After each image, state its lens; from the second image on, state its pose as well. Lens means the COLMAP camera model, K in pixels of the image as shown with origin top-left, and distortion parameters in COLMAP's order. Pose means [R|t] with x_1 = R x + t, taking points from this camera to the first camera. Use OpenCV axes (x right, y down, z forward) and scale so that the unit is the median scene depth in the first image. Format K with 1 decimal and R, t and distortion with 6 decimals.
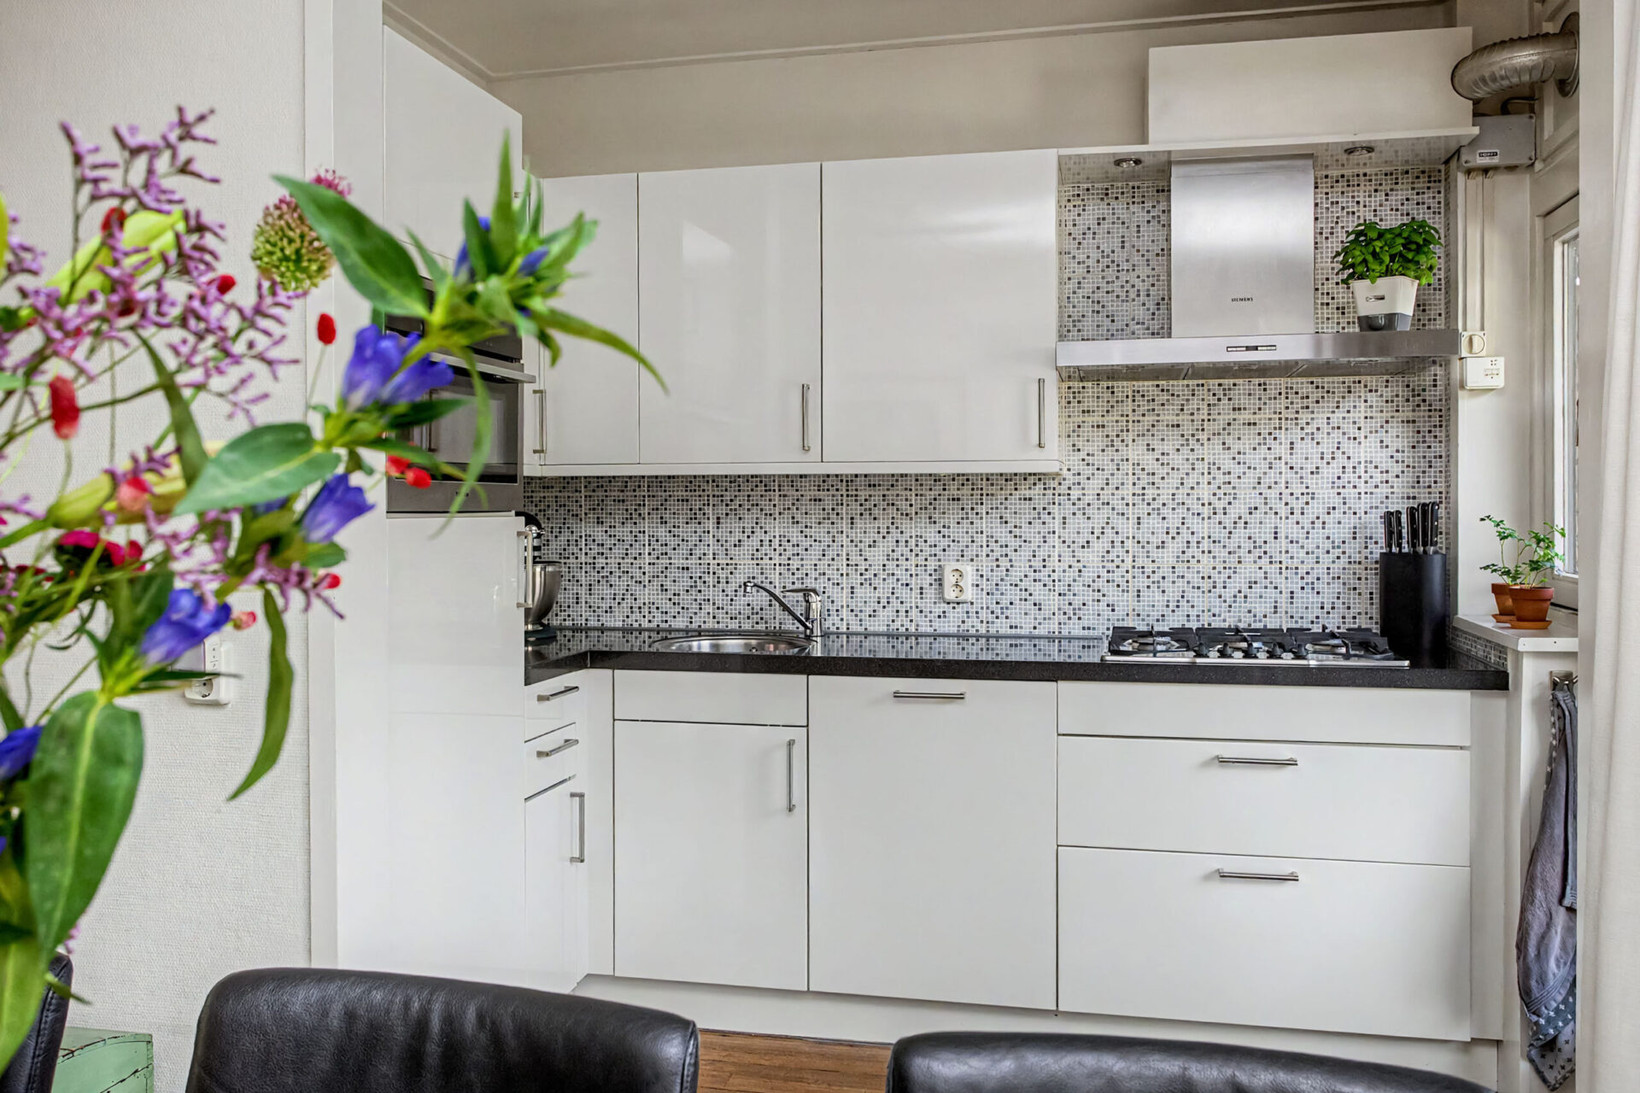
lens RADIAL K [[1365.5, 0, 820.6], [0, 1365.5, 517.6], [0, 0, 1]] dist [-0.003124, -0.004159]
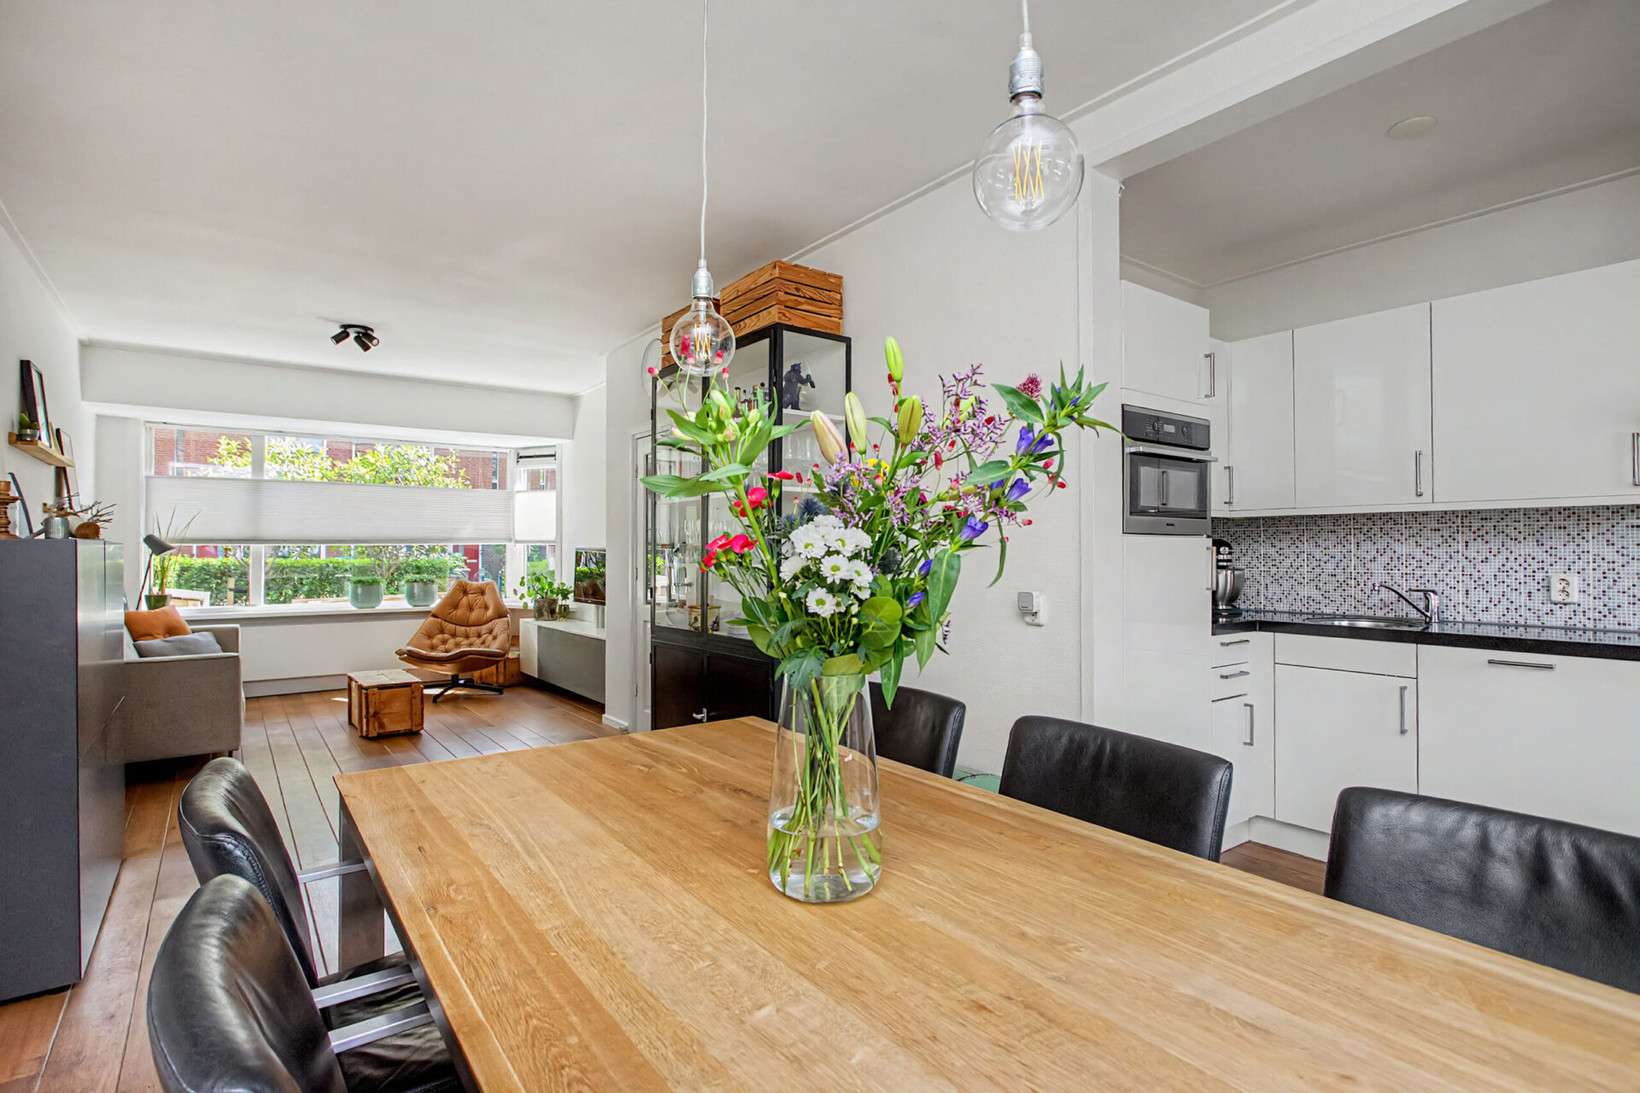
lens RADIAL K [[810.9, 0, 824.0], [0, 810.9, 549.8], [0, 0, 1]] dist [-0.016849, 0.001344]
pose [[0.757923, -0.001864, -0.652342, 0.069969], [-0.004120, 0.999962, -0.007644, 0.020367], [0.652331, 0.008481, 0.757886, -0.091168]]
